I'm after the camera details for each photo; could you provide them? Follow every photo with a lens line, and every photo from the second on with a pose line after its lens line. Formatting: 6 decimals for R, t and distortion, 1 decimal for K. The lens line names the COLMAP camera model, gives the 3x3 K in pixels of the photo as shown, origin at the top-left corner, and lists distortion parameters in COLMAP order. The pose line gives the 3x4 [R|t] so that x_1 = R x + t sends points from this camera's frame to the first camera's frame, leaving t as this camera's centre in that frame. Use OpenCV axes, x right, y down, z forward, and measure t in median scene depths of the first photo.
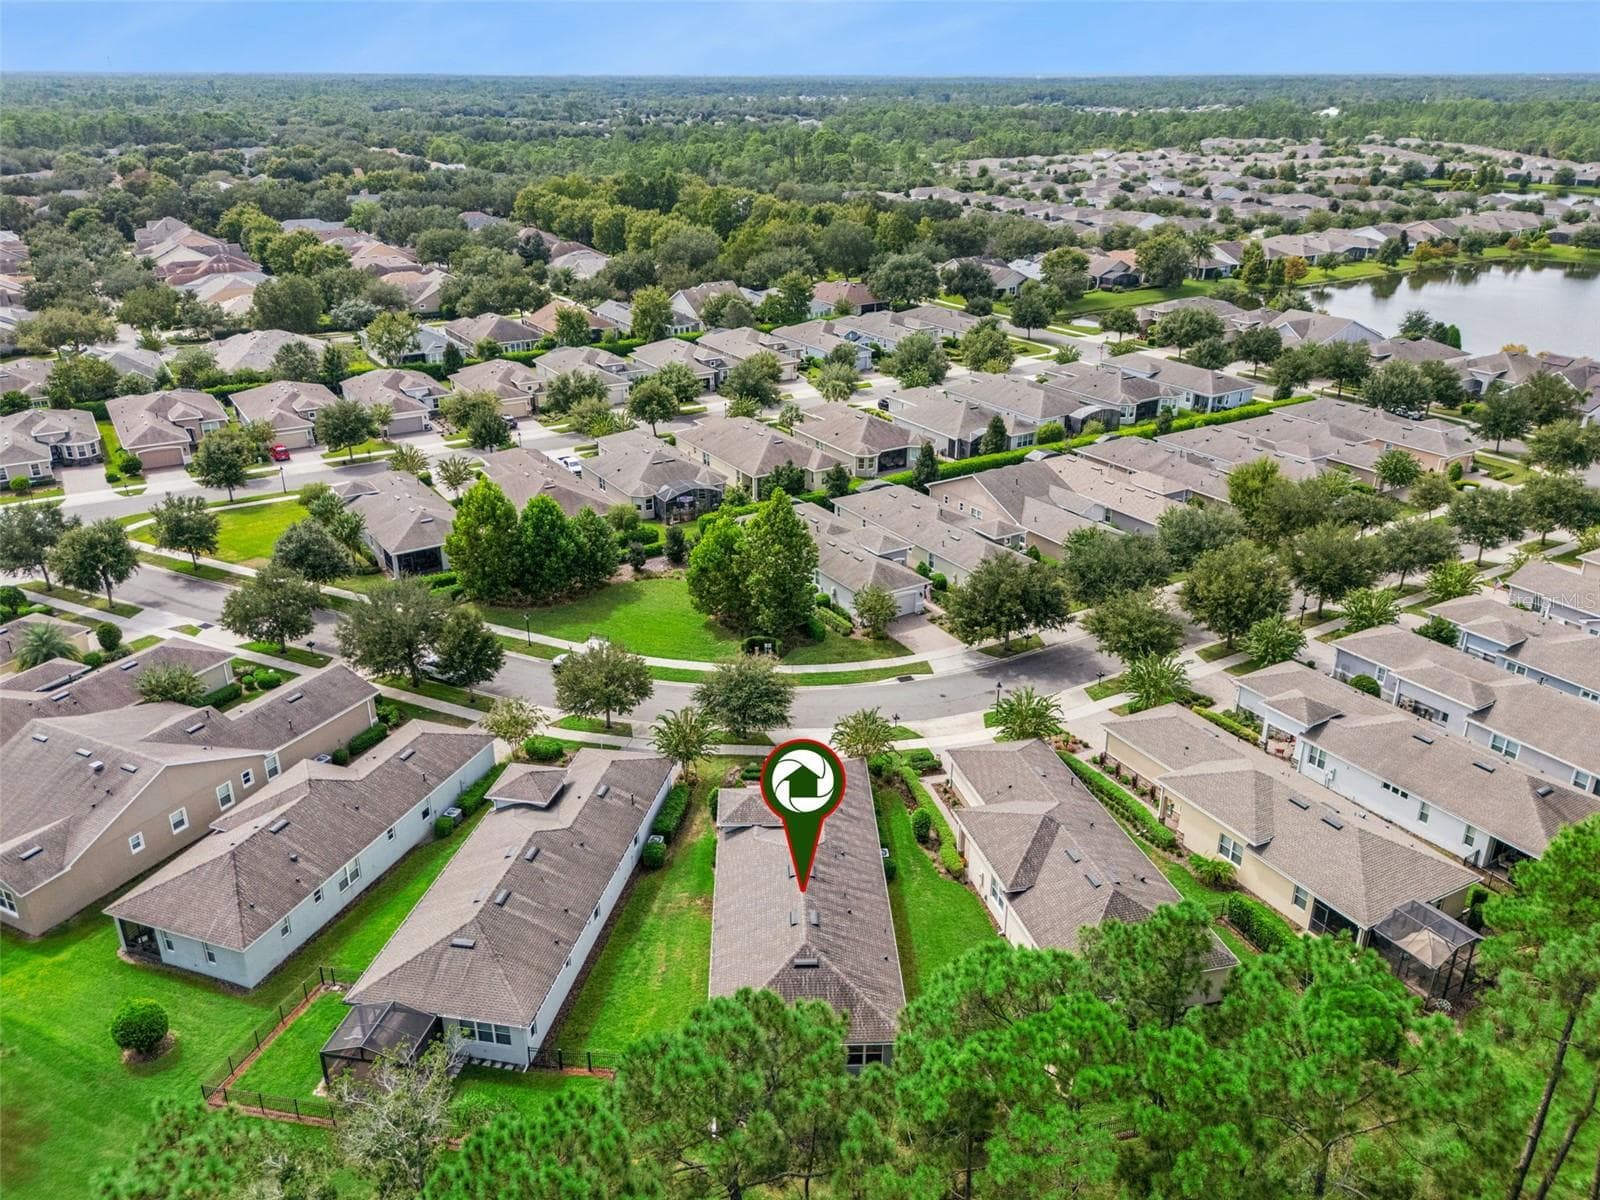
lens RADIAL K [[1178.9, 0, 800.0], [0, 1178.9, 600.0], [0, 0, 1]] dist [0.075355, -0.080140]
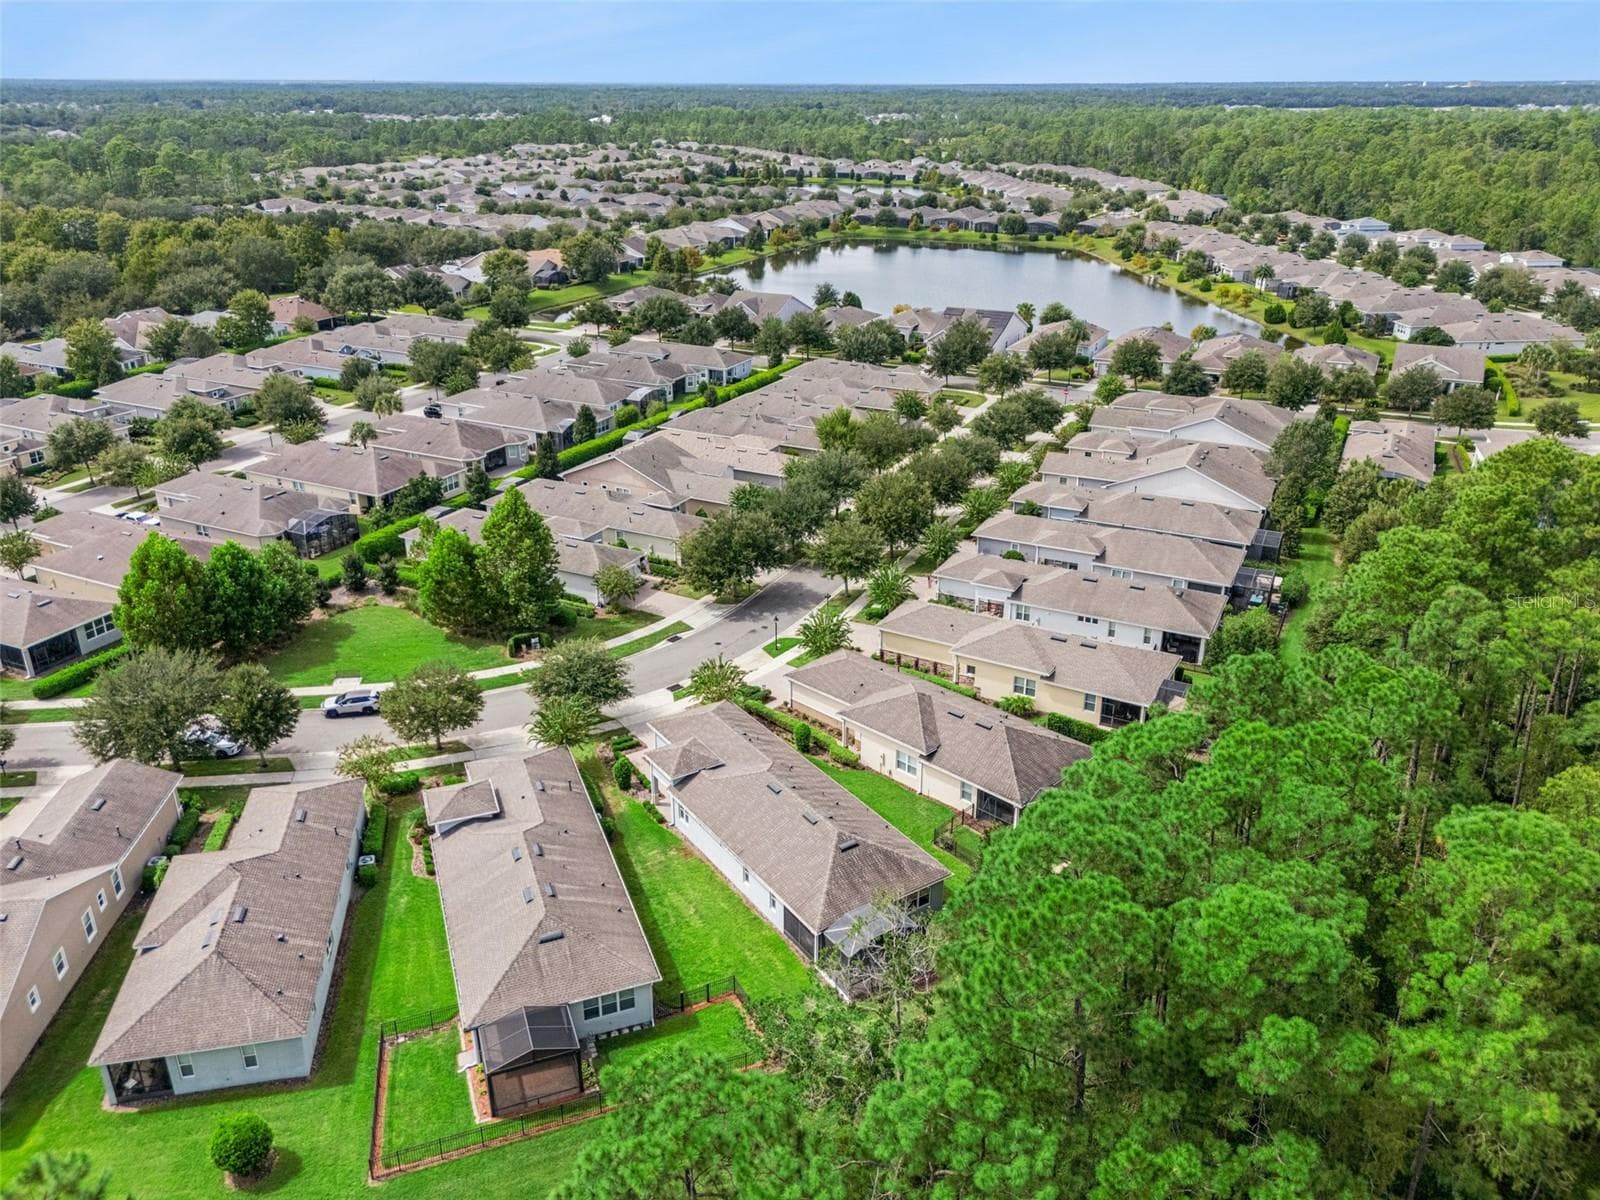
lens RADIAL K [[1178.9, 0, 800.0], [0, 1178.9, 600.0], [0, 0, 1]] dist [0.075355, -0.080140]
pose [[0.850336, -0.210089, 0.482484, -0.385620], [0.212611, 0.975846, 0.050208, 0.002743], [-0.481378, 0.059888, 0.874465, -0.001828]]
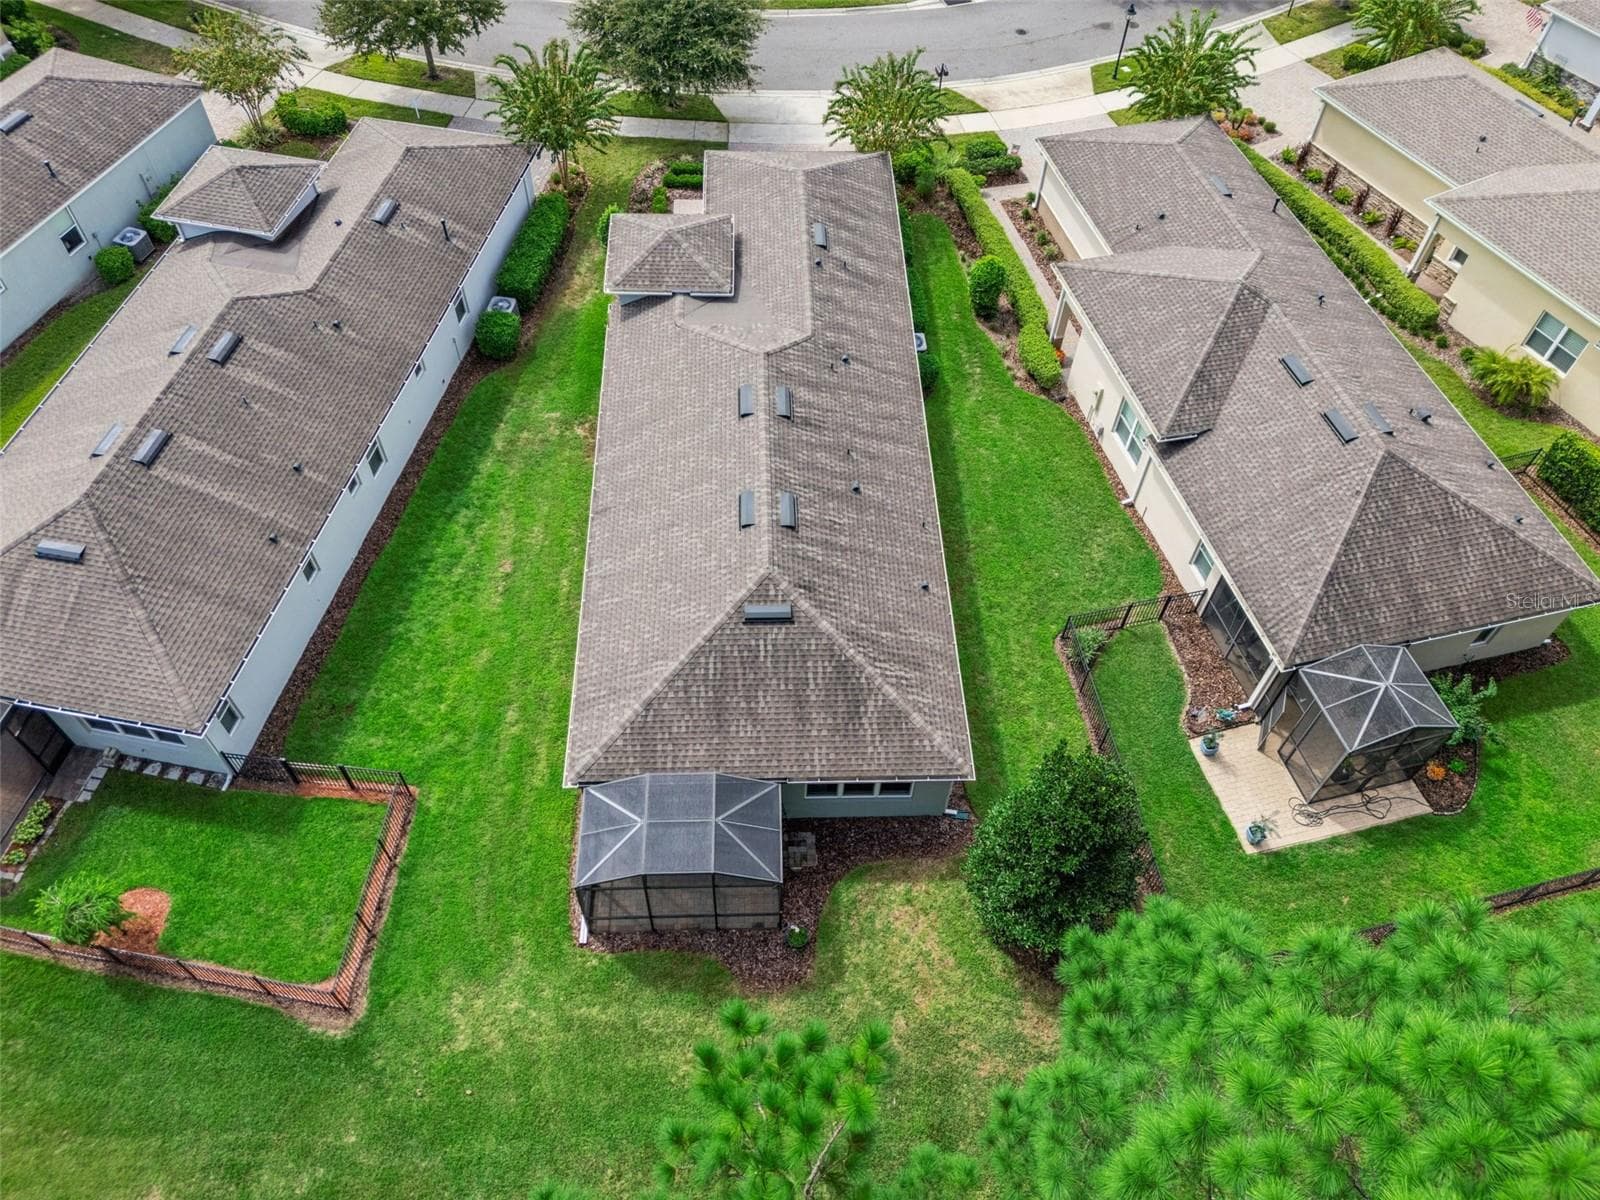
lens RADIAL K [[1178.9, 0, 800.0], [0, 1178.9, 600.0], [0, 0, 1]] dist [0.075355, -0.080140]
pose [[0.999732, 0.013277, 0.018941, 0.006622], [-0.020890, 0.869861, 0.492855, 0.042967], [-0.009932, -0.493119, 0.869905, 0.411612]]
